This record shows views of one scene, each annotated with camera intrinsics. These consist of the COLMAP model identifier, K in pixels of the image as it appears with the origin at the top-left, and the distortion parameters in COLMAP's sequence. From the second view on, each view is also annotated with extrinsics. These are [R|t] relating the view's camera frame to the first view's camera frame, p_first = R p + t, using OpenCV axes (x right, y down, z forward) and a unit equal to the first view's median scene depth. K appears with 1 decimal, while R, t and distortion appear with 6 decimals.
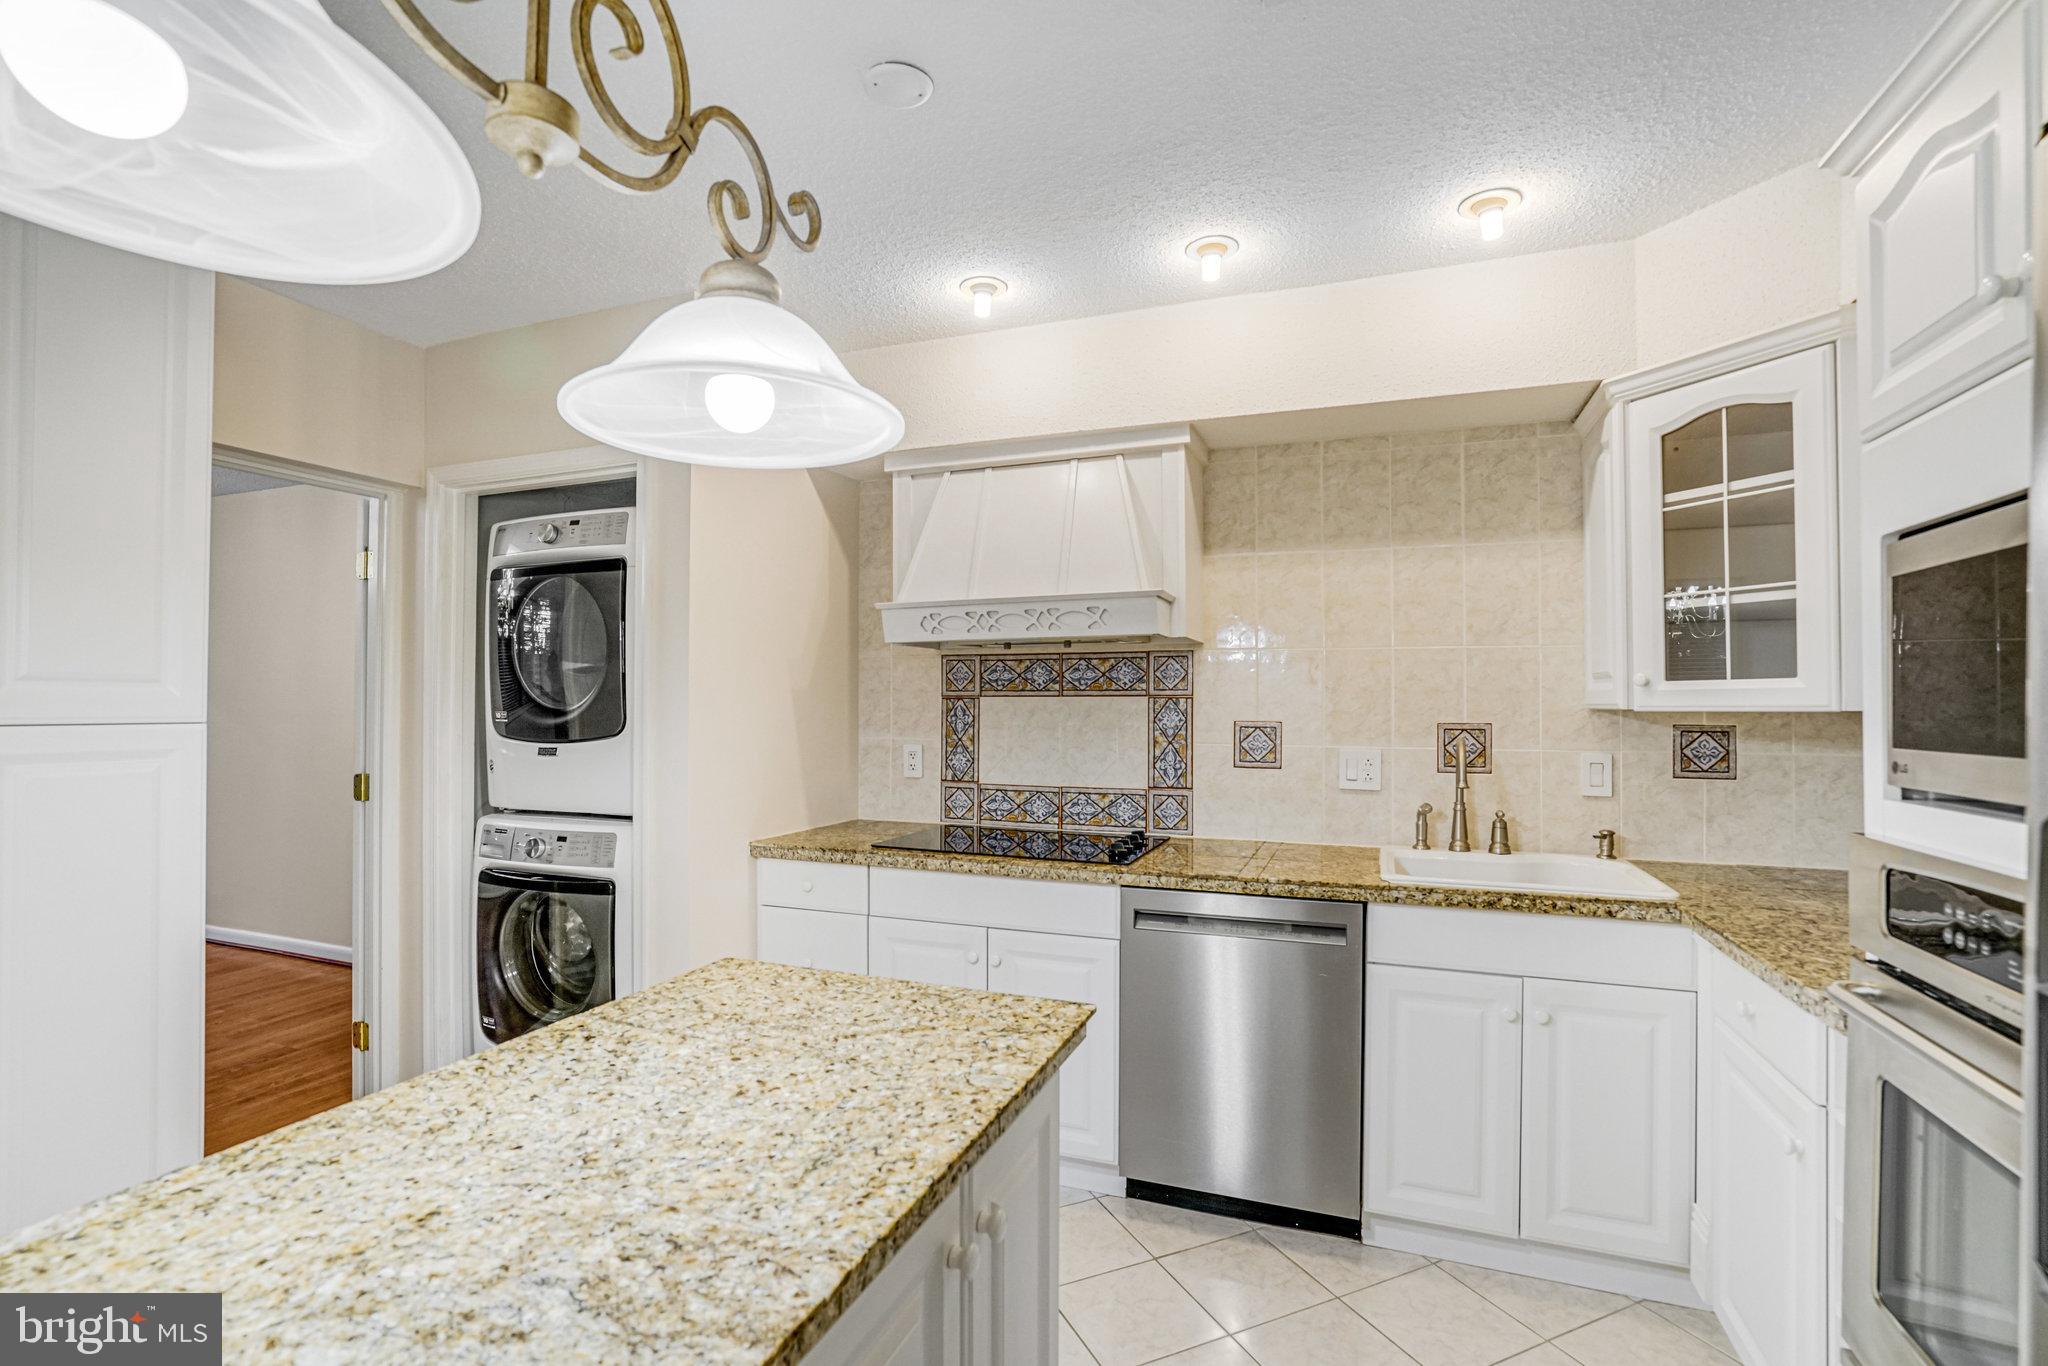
lens RADIAL K [[931.3, 0, 1012.2], [0, 931.3, 684.9], [0, 0, 1]] dist [-0.039525, 0.007026]
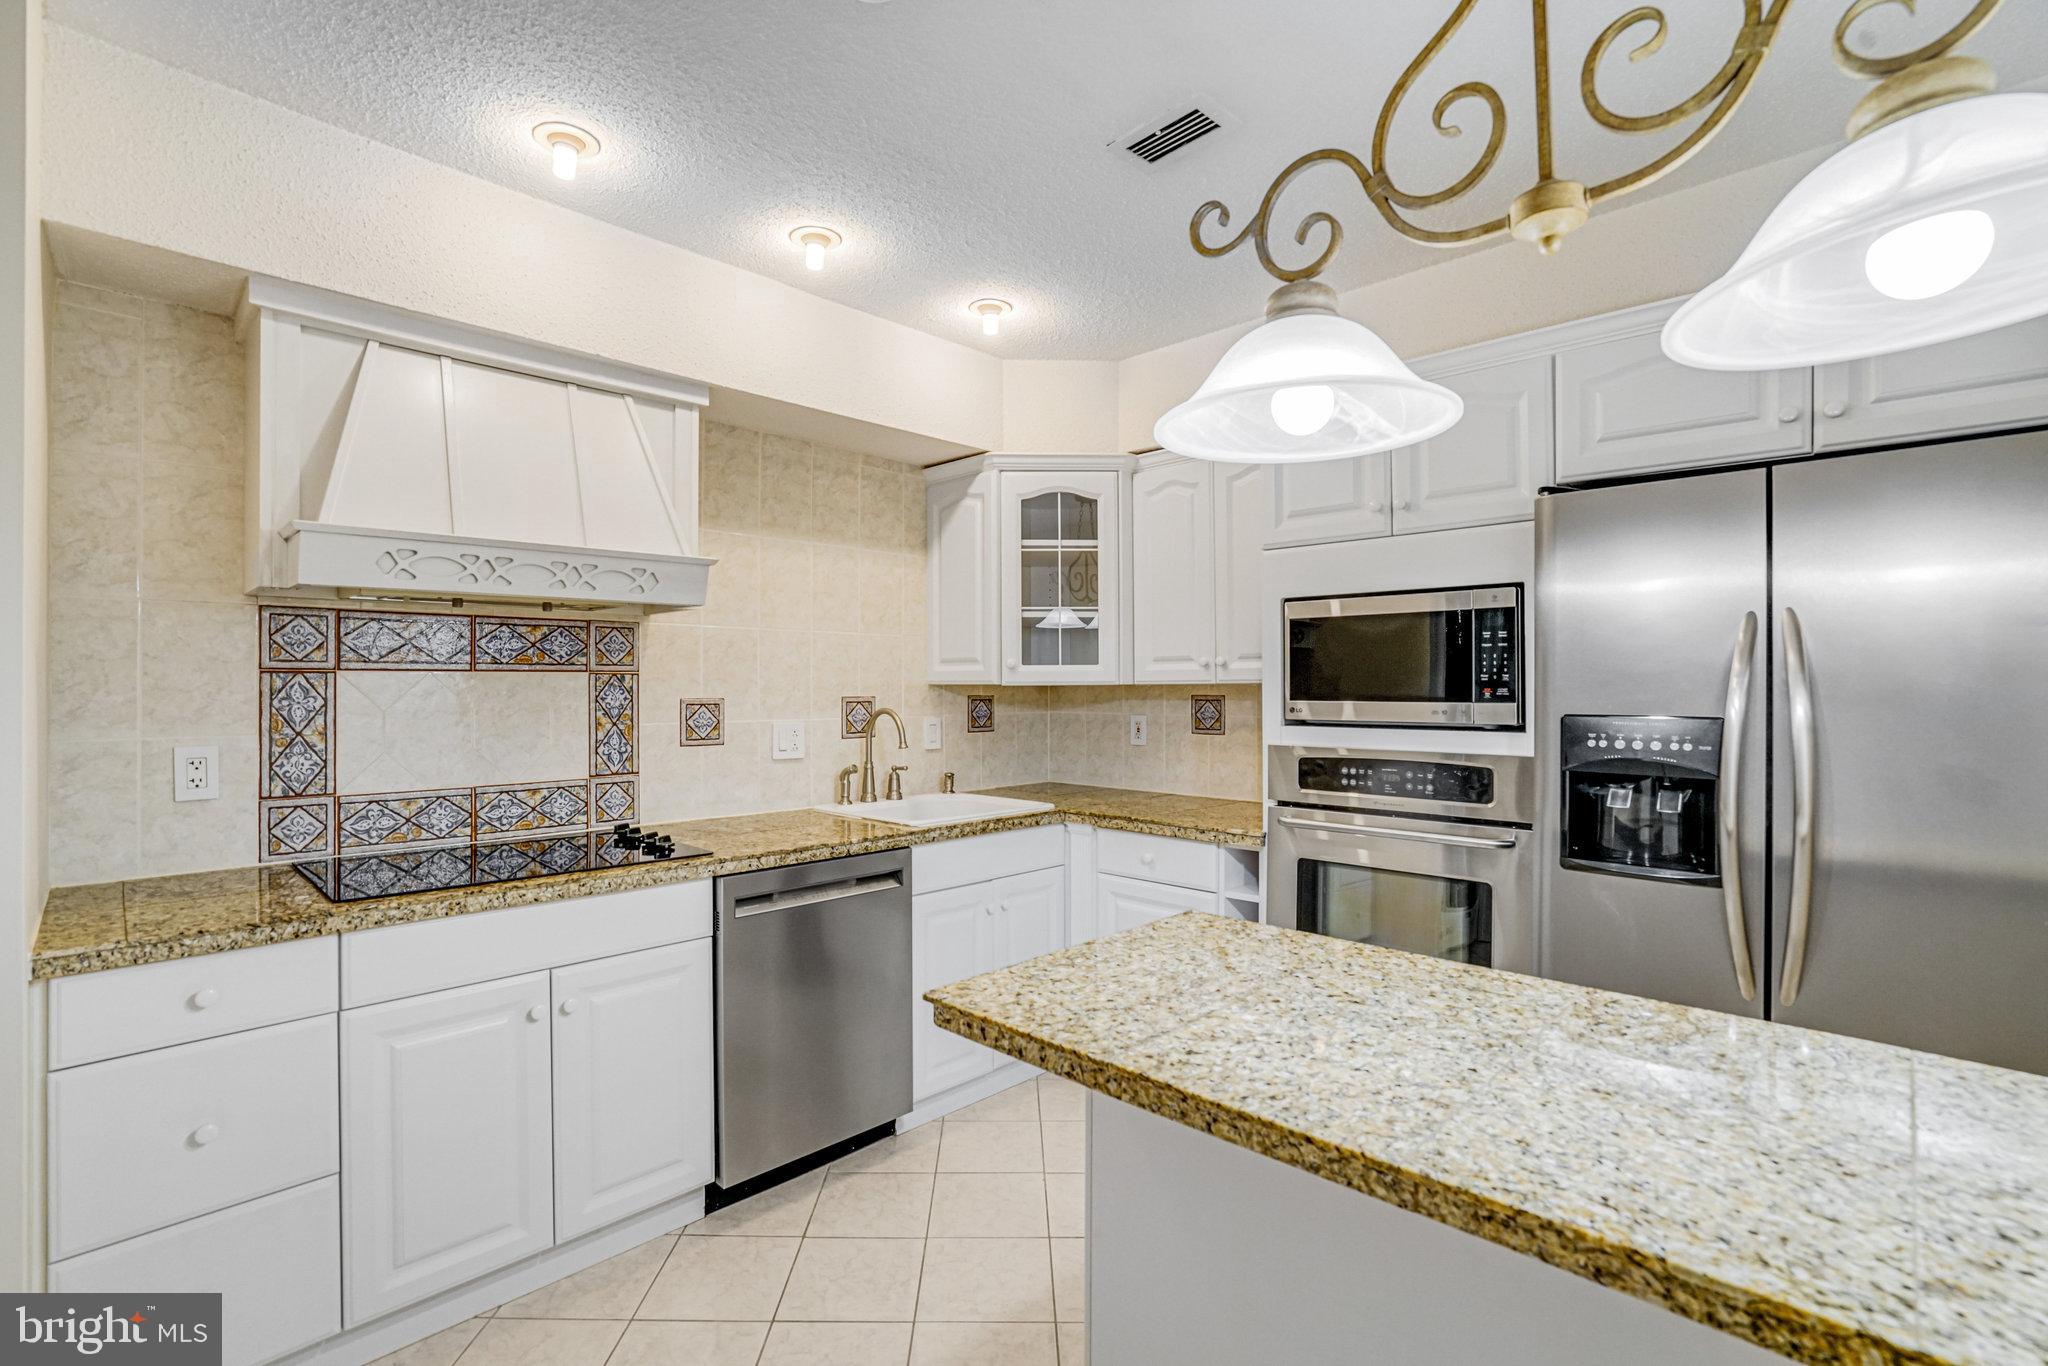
lens RADIAL K [[931.3, 0, 1018.9], [0, 931.3, 669.0], [0, 0, 1]] dist [-0.039525, 0.007026]
pose [[0.393472, 0.011496, 0.919265, -0.596320], [-0.017403, 0.999836, -0.005055, 0.008580], [-0.919172, -0.014009, 0.393607, 0.354306]]
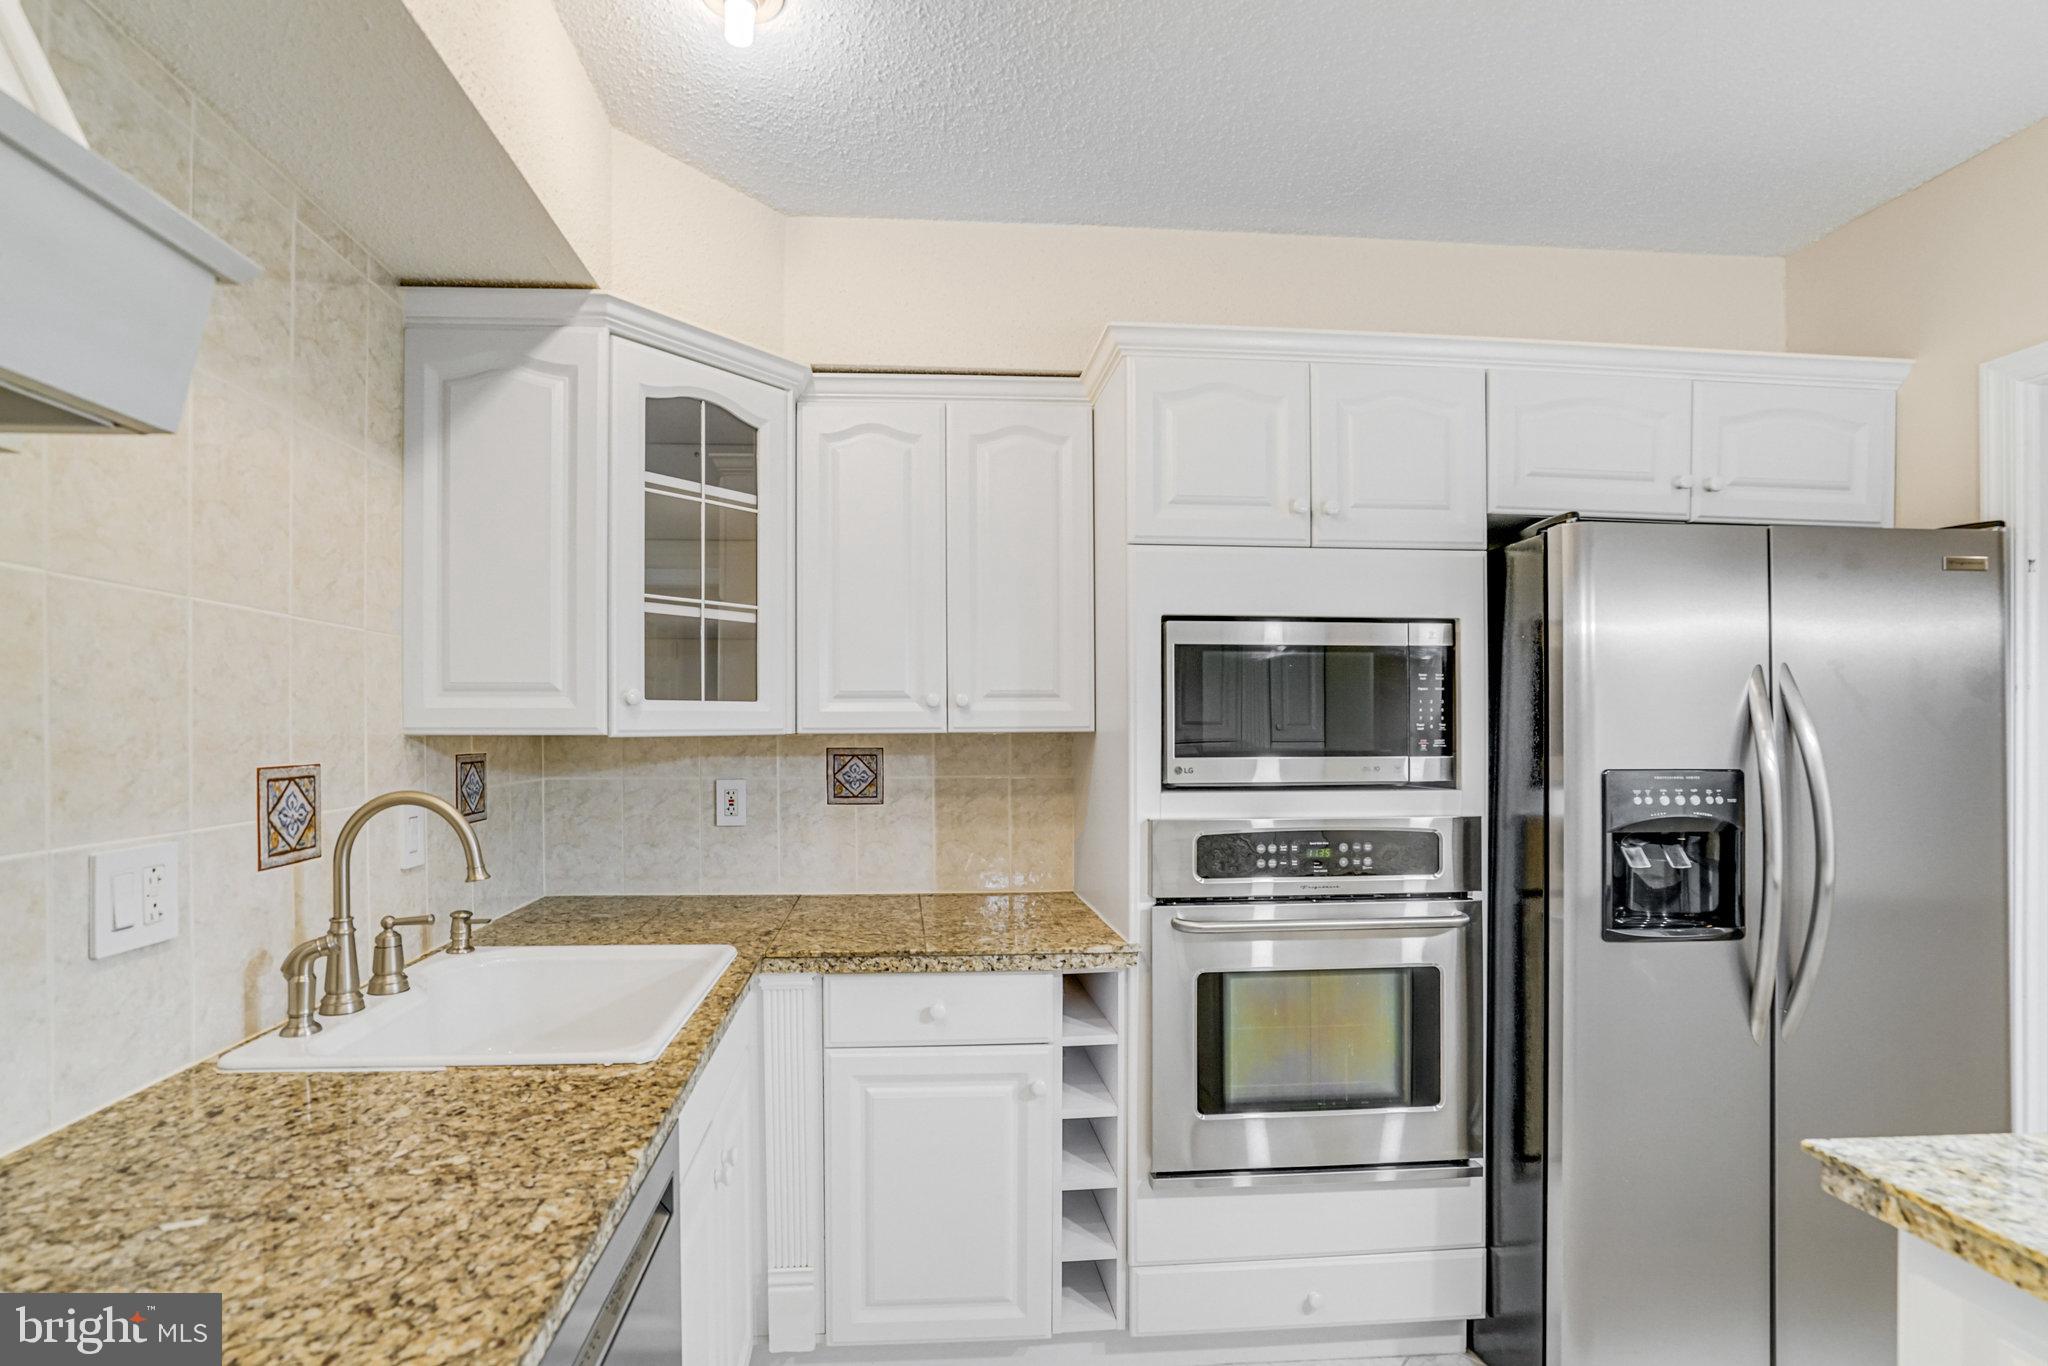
lens RADIAL K [[931.3, 0, 970.6], [0, 931.3, 725.4], [0, 0, 1]] dist [-0.039525, 0.007026]
pose [[-0.418882, -0.002480, 0.908037, -0.137220], [-0.020581, 0.999765, -0.006763, 0.016040], [-0.907808, -0.021521, -0.418834, 0.942862]]
